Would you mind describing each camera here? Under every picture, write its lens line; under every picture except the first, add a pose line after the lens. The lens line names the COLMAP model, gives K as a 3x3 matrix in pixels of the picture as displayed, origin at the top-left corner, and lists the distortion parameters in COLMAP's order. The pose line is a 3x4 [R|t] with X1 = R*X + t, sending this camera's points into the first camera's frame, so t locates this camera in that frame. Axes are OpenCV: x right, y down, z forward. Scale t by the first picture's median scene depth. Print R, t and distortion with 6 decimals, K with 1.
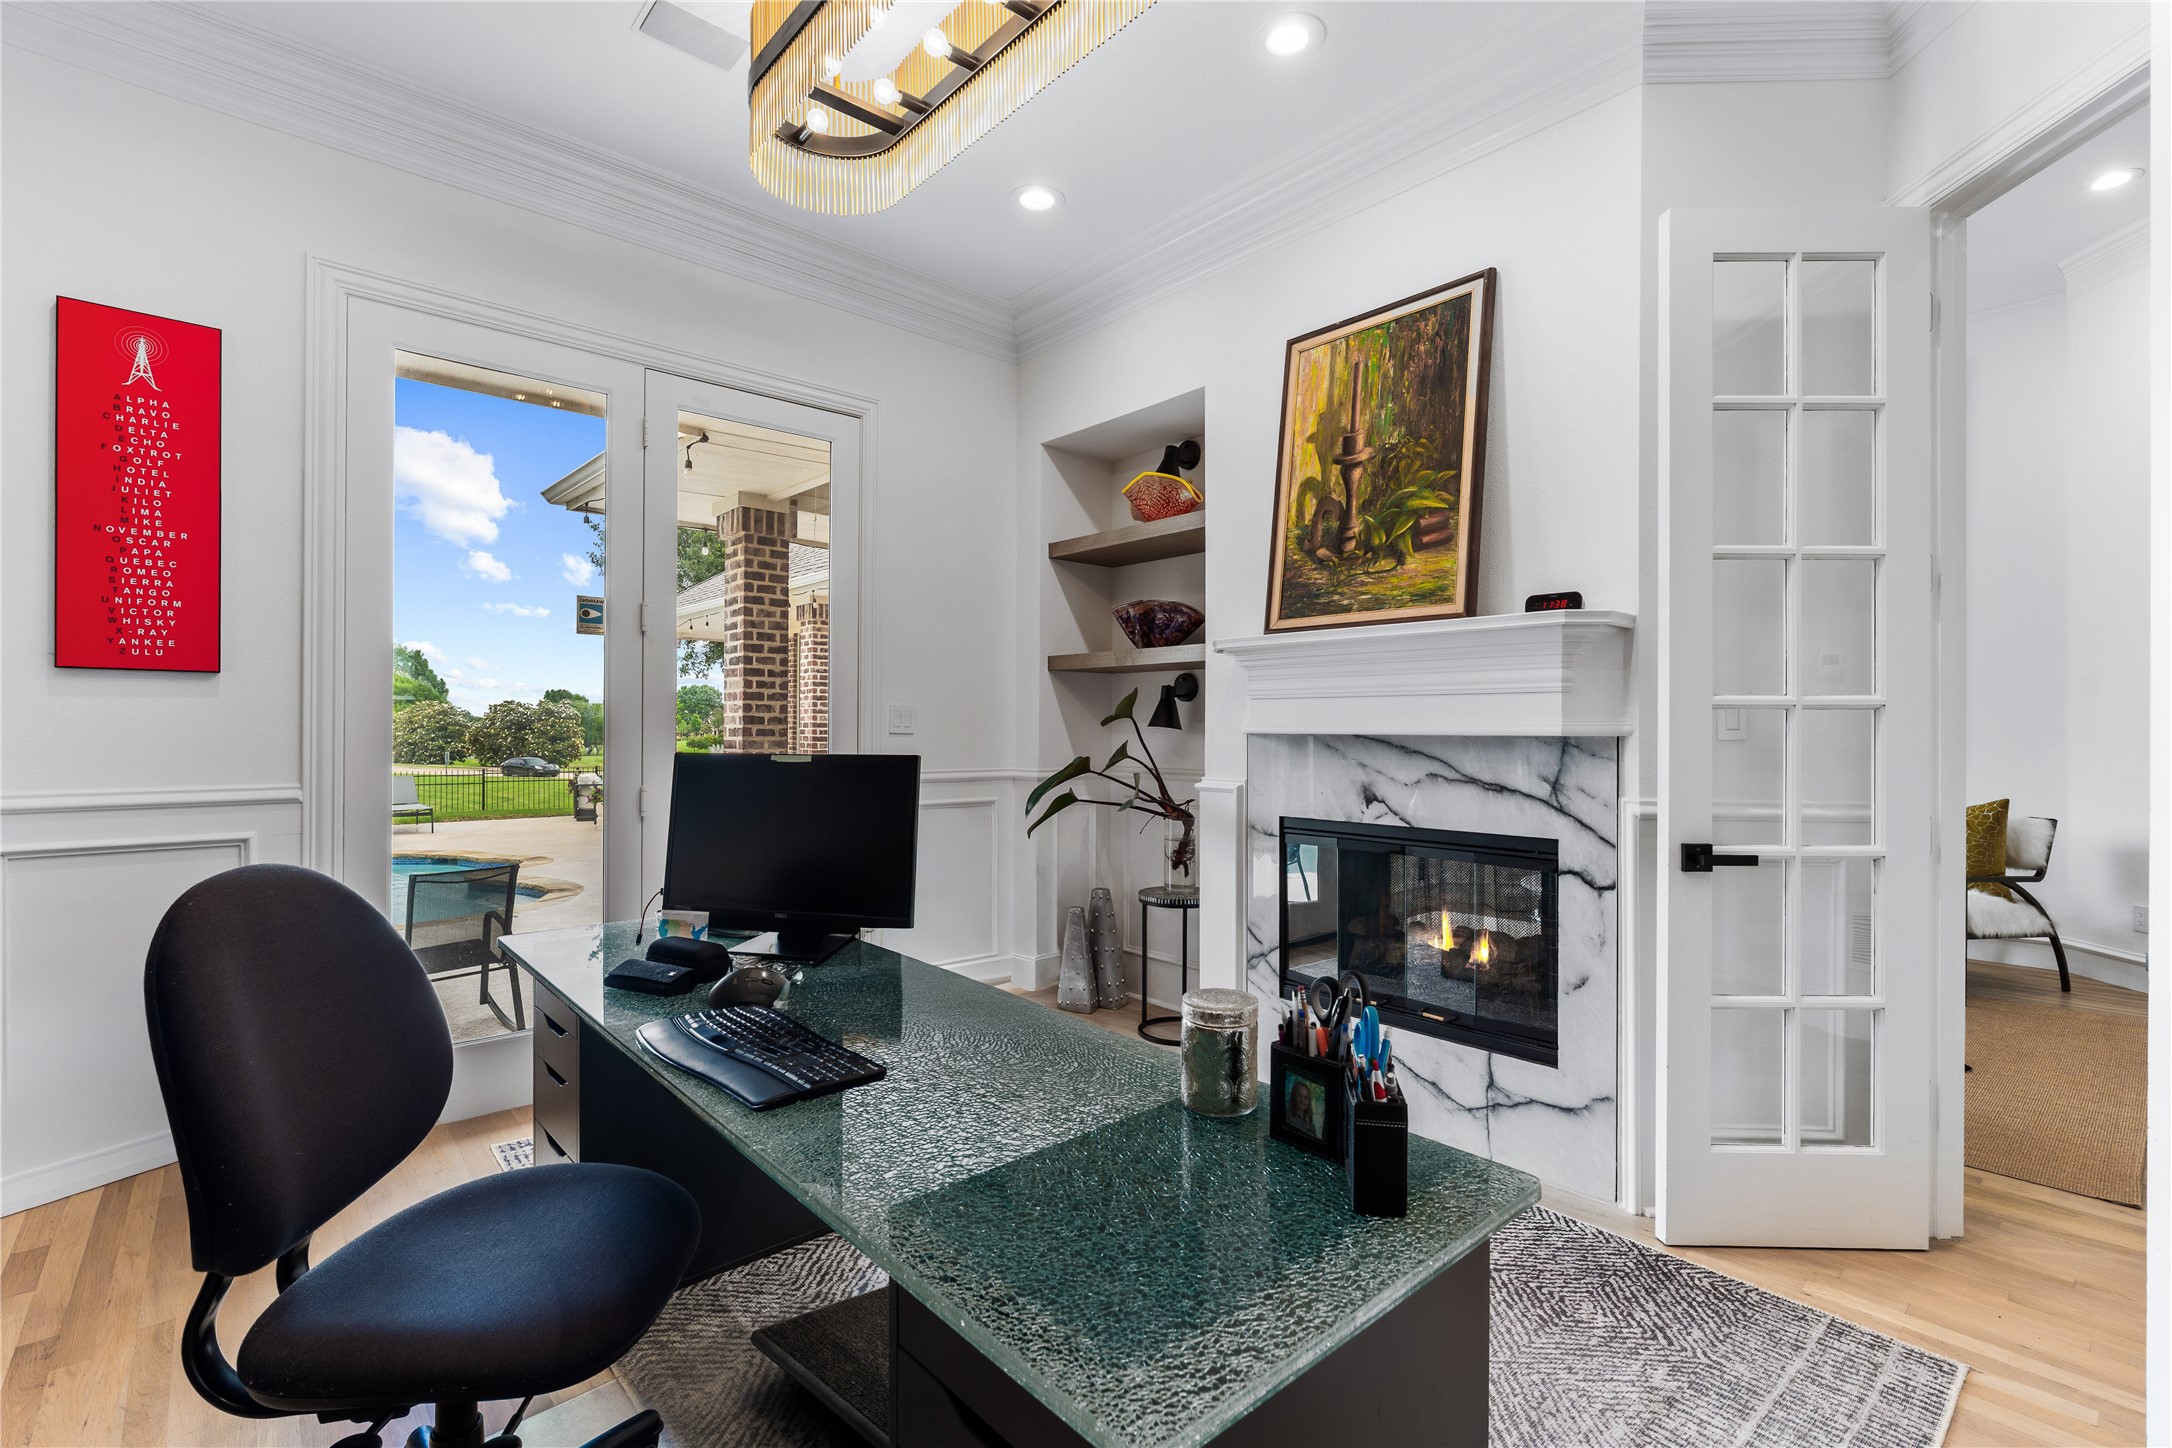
lens RADIAL K [[969.1, 0, 1086.0], [0, 969.1, 724.0], [0, 0, 1]] dist [-0.000304, -0.000022]
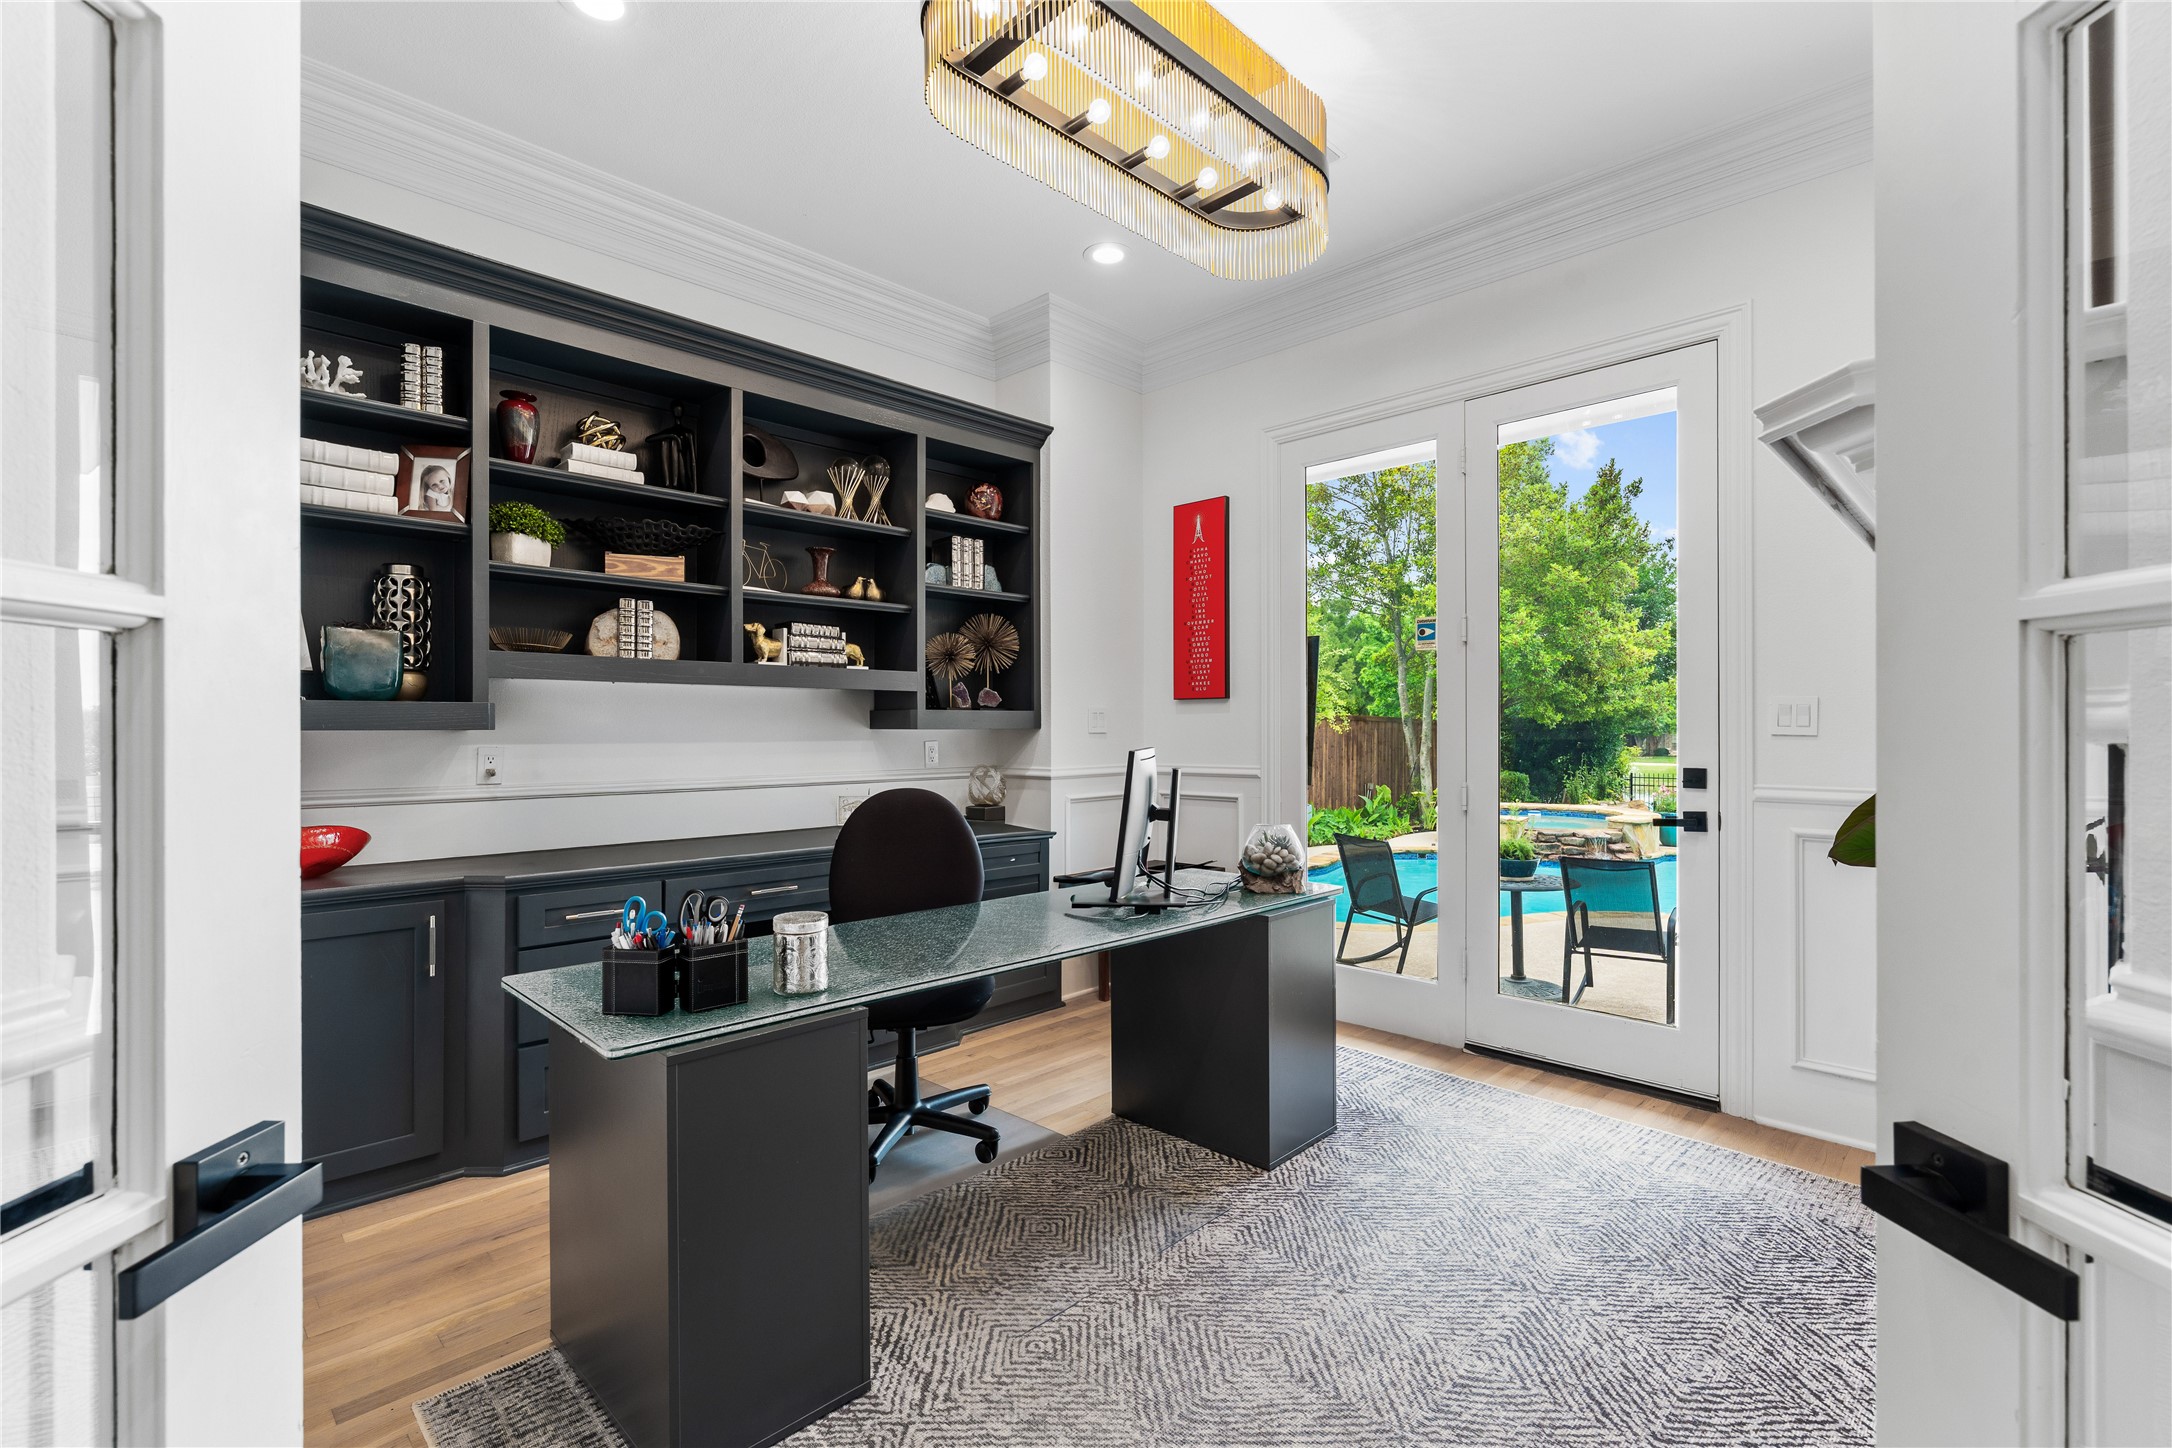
lens RADIAL K [[969.1, 0, 1086.0], [0, 969.1, 724.0], [0, 0, 1]] dist [-0.000304, -0.000022]
pose [[0.060515, -0.011948, -0.998096, 0.790104], [0.003865, 0.999924, -0.011736, 0.011400], [0.998160, -0.003148, 0.060557, 0.657130]]
